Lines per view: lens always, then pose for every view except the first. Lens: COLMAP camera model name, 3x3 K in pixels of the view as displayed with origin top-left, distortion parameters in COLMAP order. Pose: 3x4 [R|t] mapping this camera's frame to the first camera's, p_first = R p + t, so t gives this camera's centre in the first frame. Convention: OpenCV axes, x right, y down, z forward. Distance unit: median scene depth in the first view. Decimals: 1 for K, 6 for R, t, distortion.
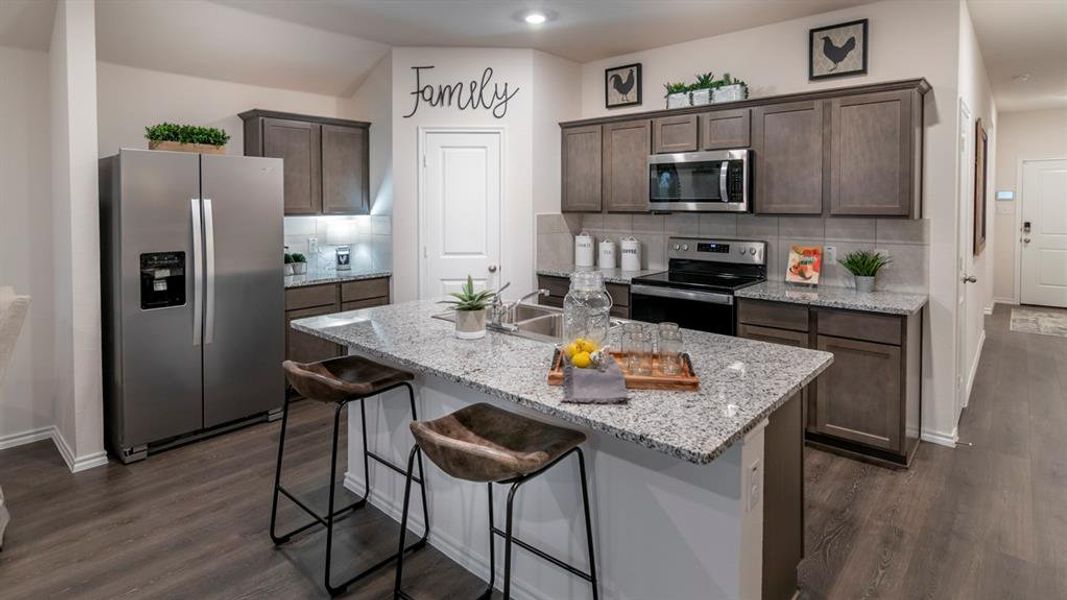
lens RADIAL K [[514.8, 0, 567.2], [0, 514.8, 220.8], [0, 0, 1]] dist [-0.008313, 0.004451]
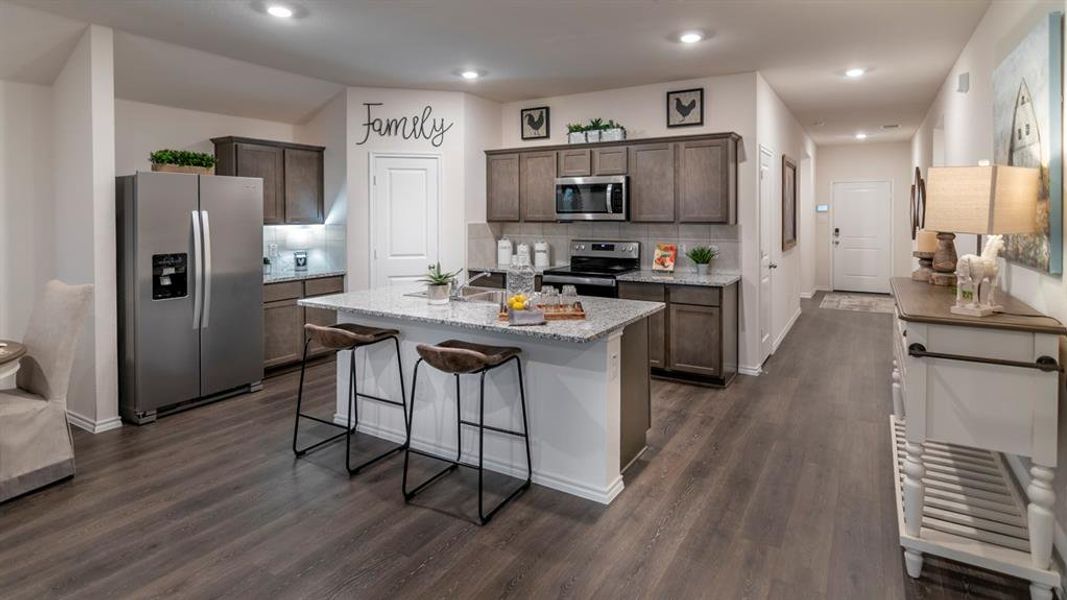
lens RADIAL K [[531.2, 0, 559.3], [0, 531.2, 223.2], [0, 0, 1]] dist [0.006673, -0.002424]
pose [[0.985990, -0.003204, 0.166772, -0.067990], [0.006524, 0.999791, -0.019363, 0.017270], [-0.166675, 0.020180, 0.985805, -0.394043]]
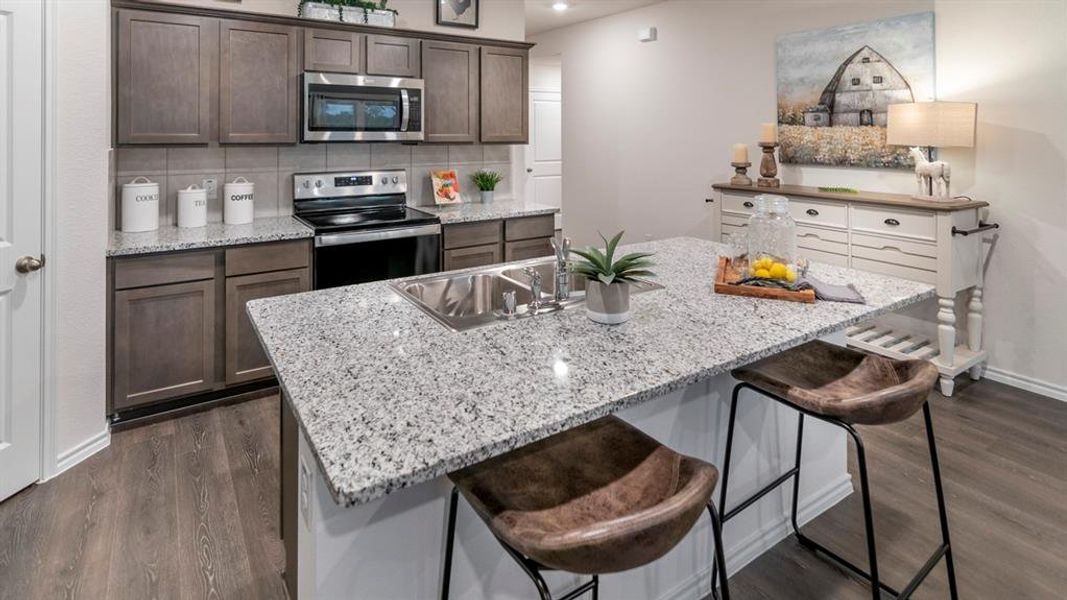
lens RADIAL K [[540.4, 0, 515.4], [0, 540.4, 129.1], [0, 0, 1]] dist [-0.003129, 0.000350]
pose [[0.295145, 0.007439, 0.955424, -0.612298], [0.030332, 0.999393, -0.017151, -0.016458], [-0.954971, 0.034042, 0.294740, 0.503223]]
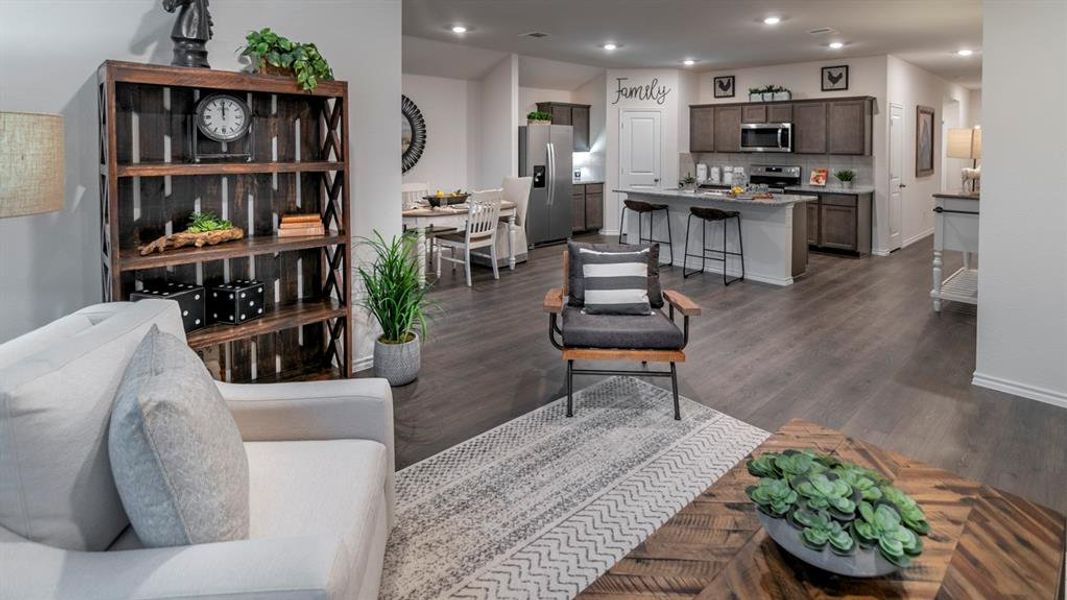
lens RADIAL K [[540.4, 0, 533.4], [0, 540.4, 151.0], [0, 0, 1]] dist [-0.003129, 0.000350]
pose [[0.991555, 0.010774, -0.129237, -0.428378], [-0.014177, 0.999576, -0.025444, 0.051184], [0.128908, 0.027061, 0.991287, -1.388648]]
